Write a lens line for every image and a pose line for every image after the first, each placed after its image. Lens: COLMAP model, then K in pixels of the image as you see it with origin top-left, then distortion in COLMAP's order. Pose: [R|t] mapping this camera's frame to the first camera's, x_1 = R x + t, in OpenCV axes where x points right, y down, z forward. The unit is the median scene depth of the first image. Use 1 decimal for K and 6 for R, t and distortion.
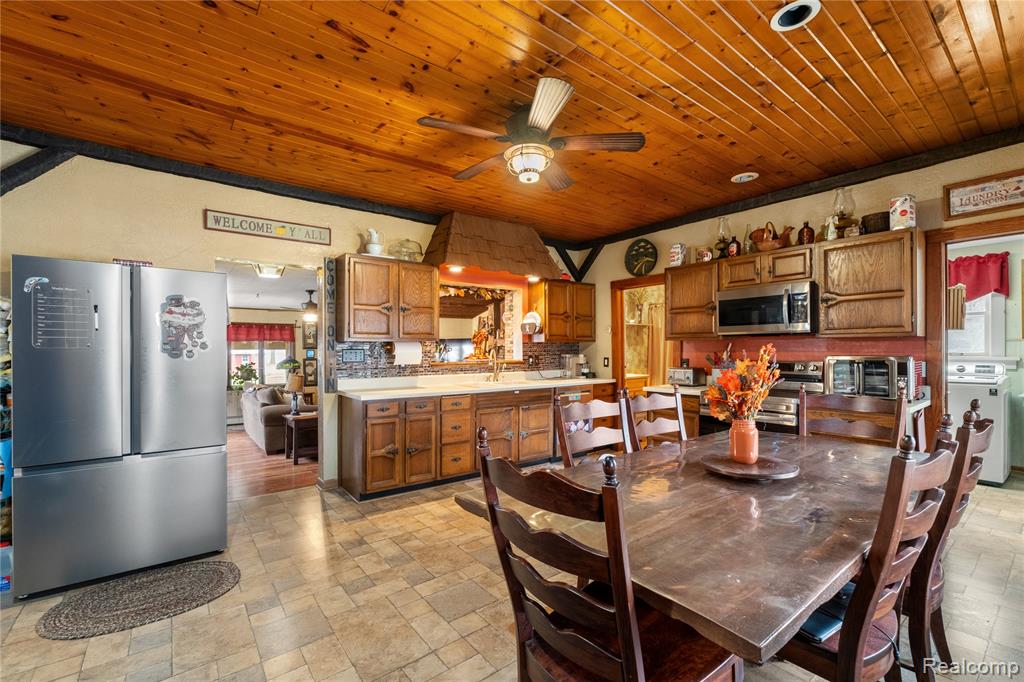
lens RADIAL K [[437.6, 0, 511.1], [0, 437.6, 348.8], [0, 0, 1]] dist [-0.000253, 0.000001]
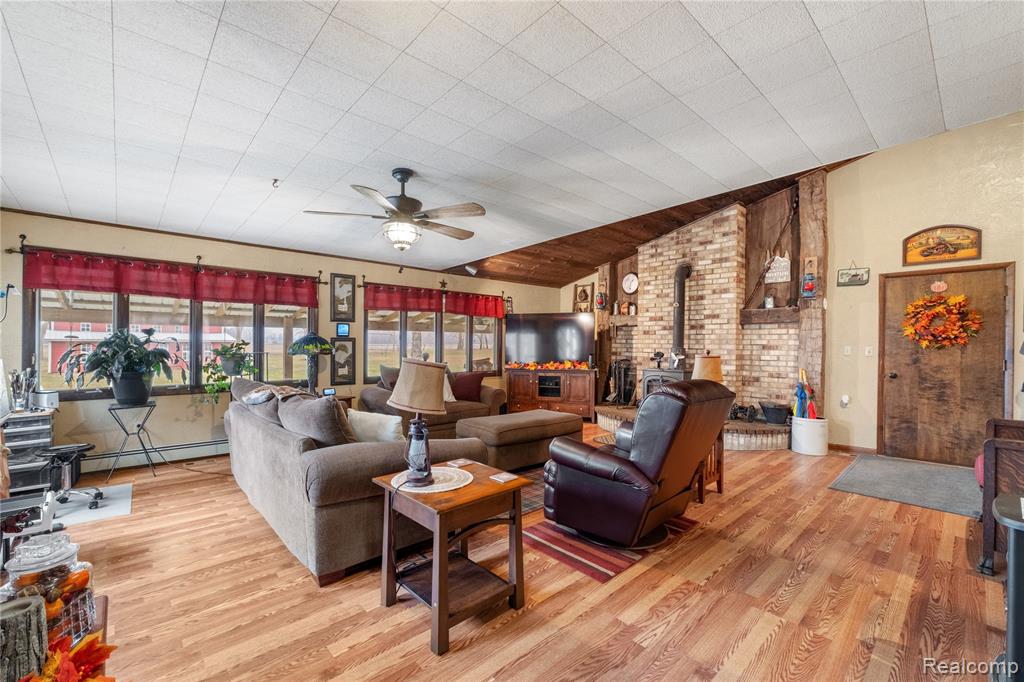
lens RADIAL K [[427.4, 0, 514.7], [0, 427.4, 345.2], [0, 0, 1]] dist [-0.000199, 0.000006]
pose [[0.996764, 0.012178, 0.079455, -0.510256], [-0.012498, 0.999916, 0.003529, 0.050513], [-0.079405, -0.004510, 0.996832, 0.760230]]
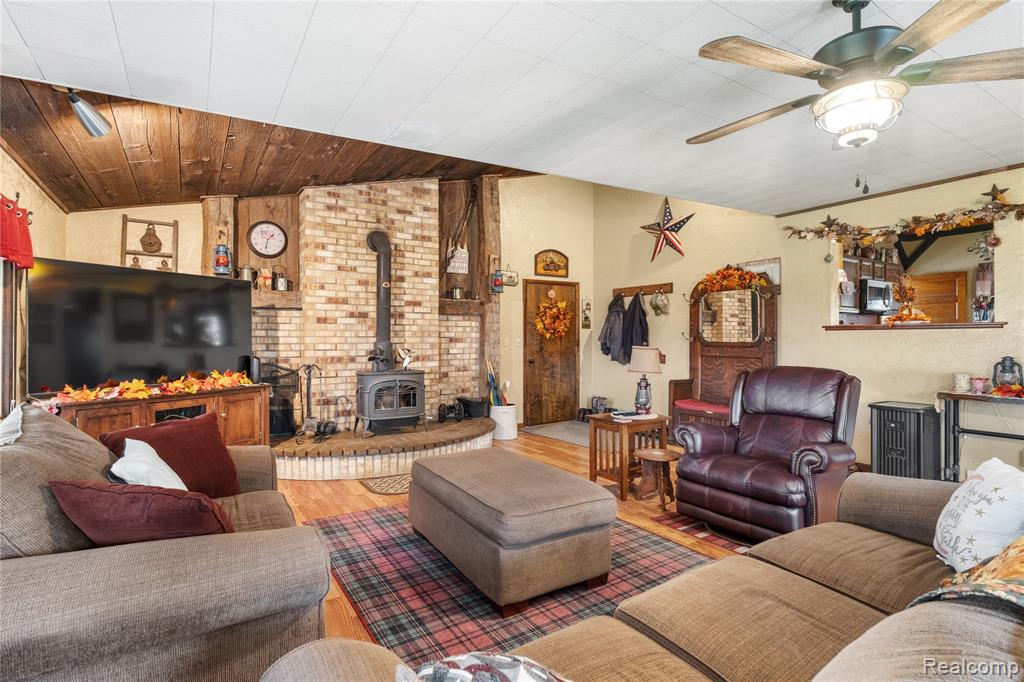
lens RADIAL K [[501.6, 0, 514.9], [0, 501.6, 337.2], [0, 0, 1]] dist [-0.002729, -0.000244]
pose [[0.090199, 0.007790, 0.995893, -0.985257], [0.002153, 0.999966, -0.008017, 0.054840], [-0.995921, 0.002867, 0.090179, 1.546018]]
